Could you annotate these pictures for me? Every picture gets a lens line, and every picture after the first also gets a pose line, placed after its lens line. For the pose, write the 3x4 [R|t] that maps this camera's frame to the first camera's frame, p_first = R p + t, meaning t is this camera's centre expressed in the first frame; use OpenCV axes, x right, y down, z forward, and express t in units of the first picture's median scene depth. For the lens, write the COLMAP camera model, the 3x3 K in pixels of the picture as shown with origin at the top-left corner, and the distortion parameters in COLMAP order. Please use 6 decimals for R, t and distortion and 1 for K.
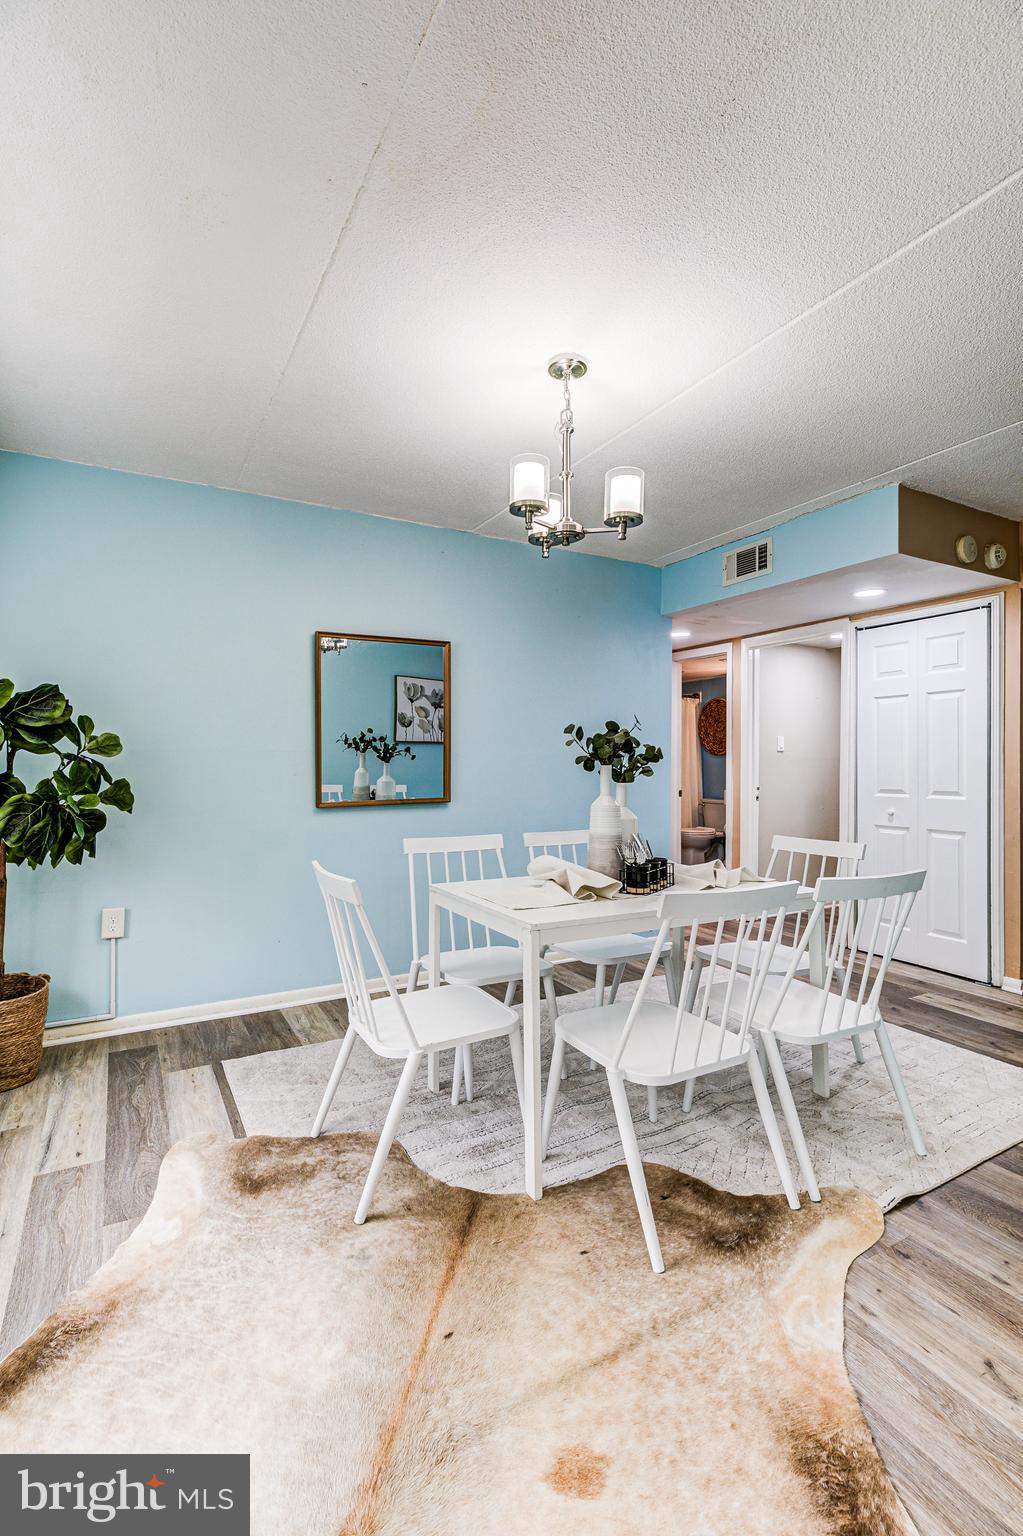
lens RADIAL K [[698.6, 0, 506.7], [0, 698.6, 760.2], [0, 0, 1]] dist [0.011573, 0.000656]
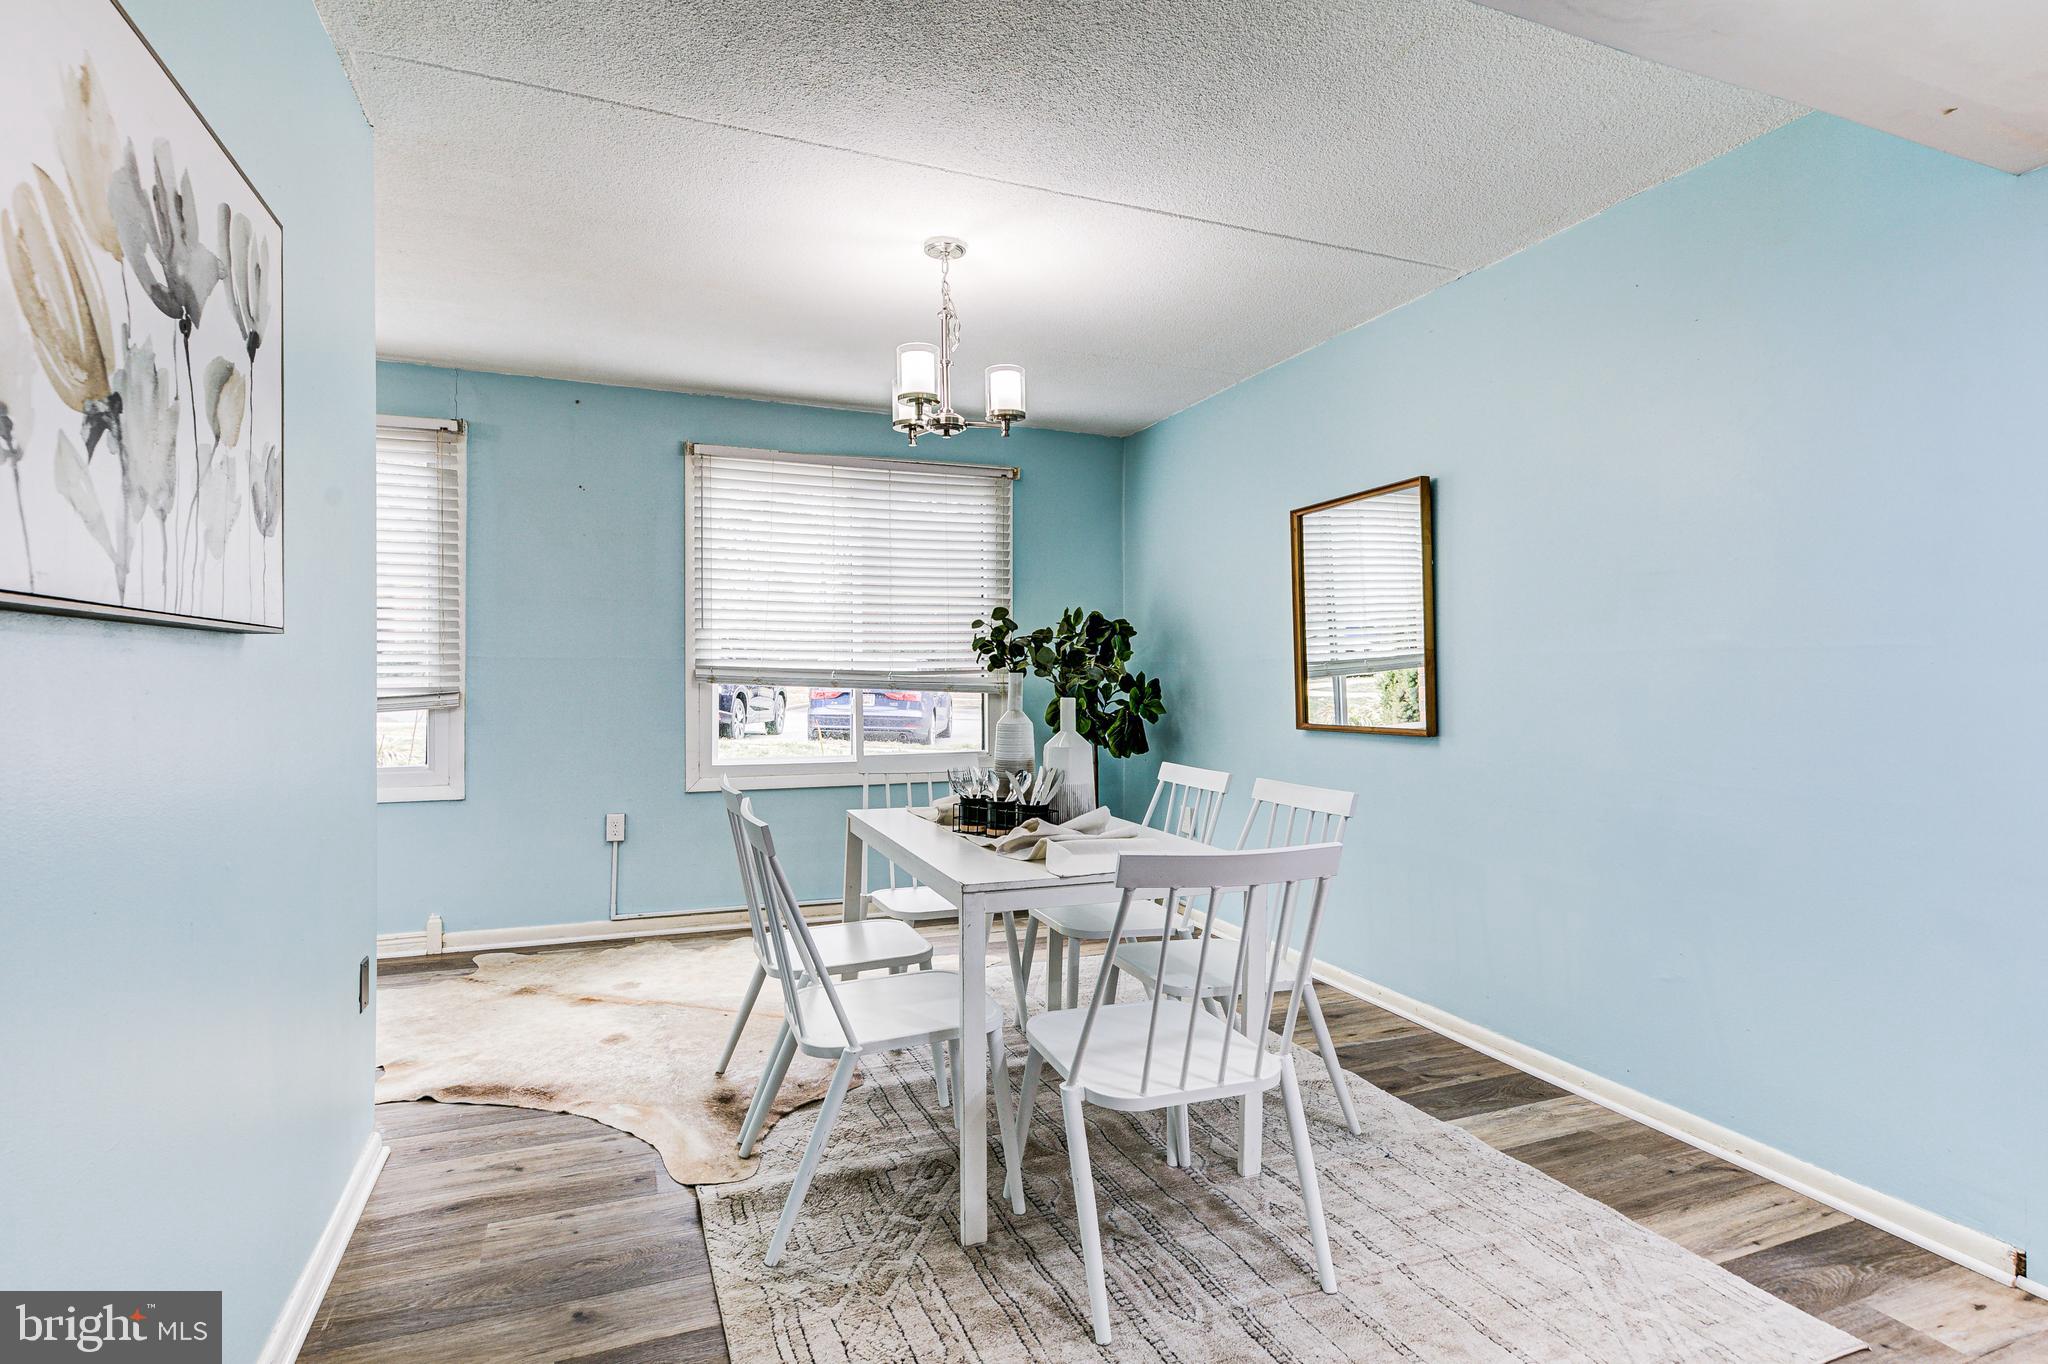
lens RADIAL K [[1000.4, 0, 1023.9], [0, 1000.4, 675.1], [0, 0, 1]] dist [-0.001806, -0.000265]
pose [[-0.112364, 0.000148, -0.993667, 1.405830], [-0.001363, 0.999999, 0.000303, 0.009678], [0.993666, 0.001389, -0.112364, 1.265195]]
